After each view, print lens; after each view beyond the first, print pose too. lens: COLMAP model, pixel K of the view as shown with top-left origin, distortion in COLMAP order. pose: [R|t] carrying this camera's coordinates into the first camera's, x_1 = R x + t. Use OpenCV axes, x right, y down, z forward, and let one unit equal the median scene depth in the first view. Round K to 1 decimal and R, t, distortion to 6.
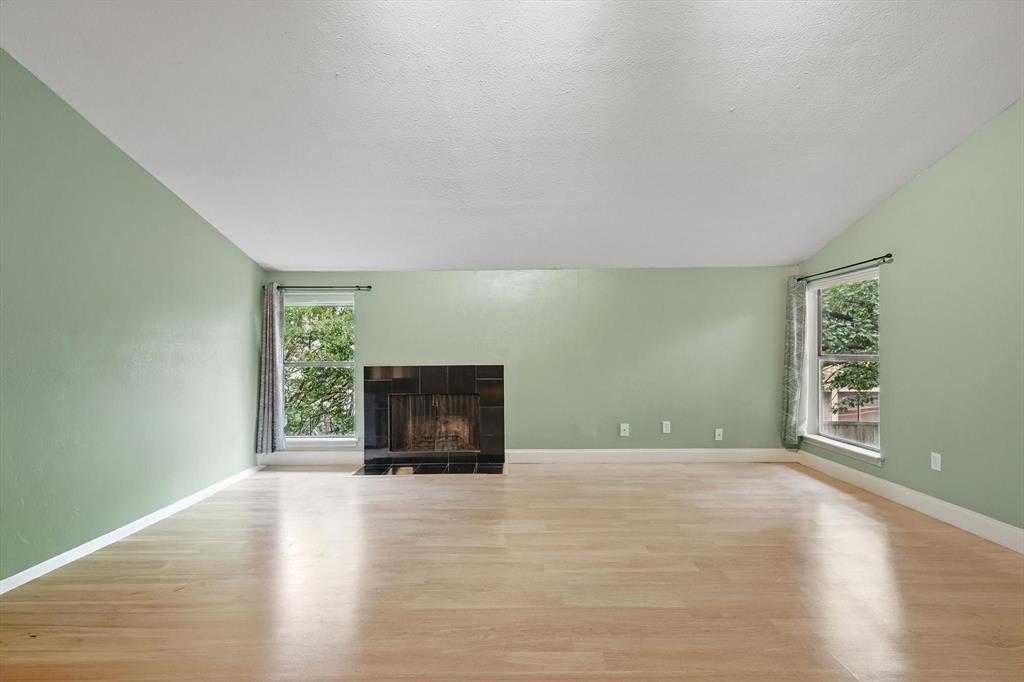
lens RADIAL K [[454.6, 0, 515.2], [0, 454.6, 343.5], [0, 0, 1]] dist [0.007291, -0.000199]
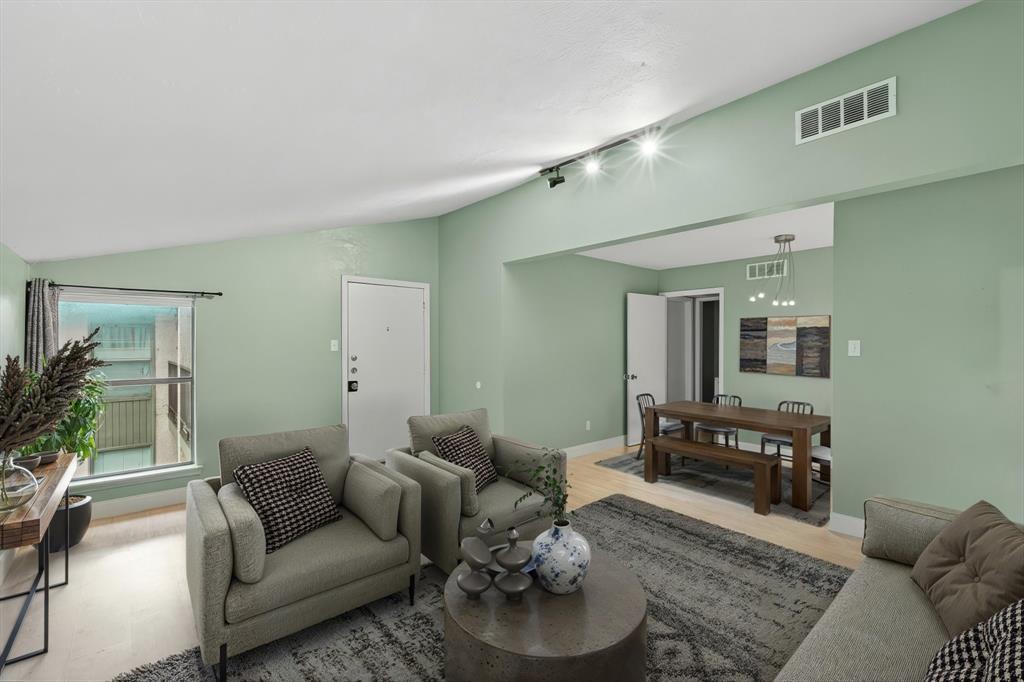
lens RADIAL K [[454.6, 0, 515.2], [0, 454.6, 343.5], [0, 0, 1]] dist [0.007291, -0.000199]
pose [[-0.650401, 0.004956, 0.759575, -0.457659], [-0.006078, 0.999913, -0.011728, -0.040023], [-0.759567, -0.012245, -0.650314, 0.893837]]
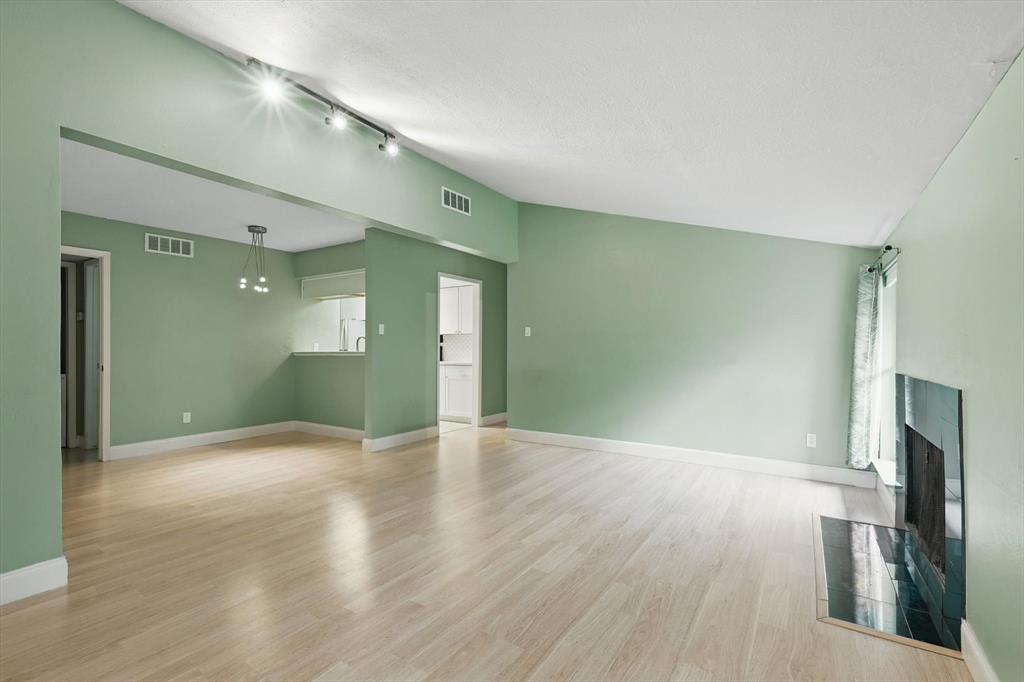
lens RADIAL K [[454.6, 0, 515.2], [0, 454.6, 343.5], [0, 0, 1]] dist [0.007291, -0.000199]
pose [[-0.551202, -0.001714, -0.834370, 0.492569], [0.013969, 0.999839, -0.011282, 0.008671], [0.834255, -0.017874, -0.551090, 0.913617]]
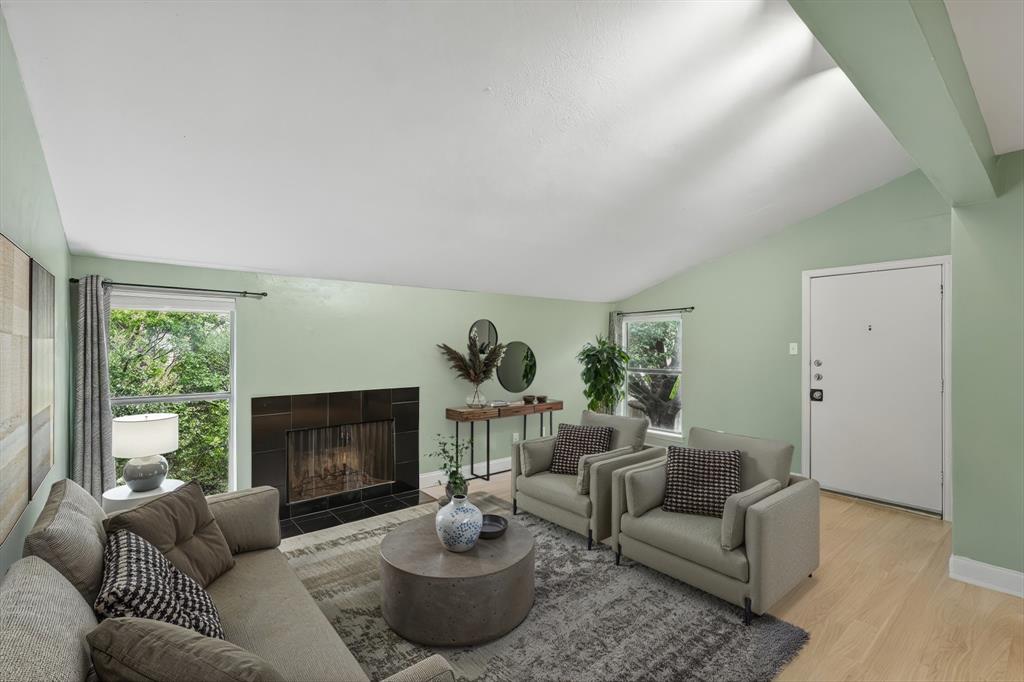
lens RADIAL K [[454.6, 0, 515.2], [0, 454.6, 343.5], [0, 0, 1]] dist [0.007291, -0.000199]
pose [[0.768002, 0.010302, 0.640364, -0.487119], [-0.016220, 0.999863, 0.003367, -0.050128], [-0.640242, -0.012972, 0.768064, 0.138251]]
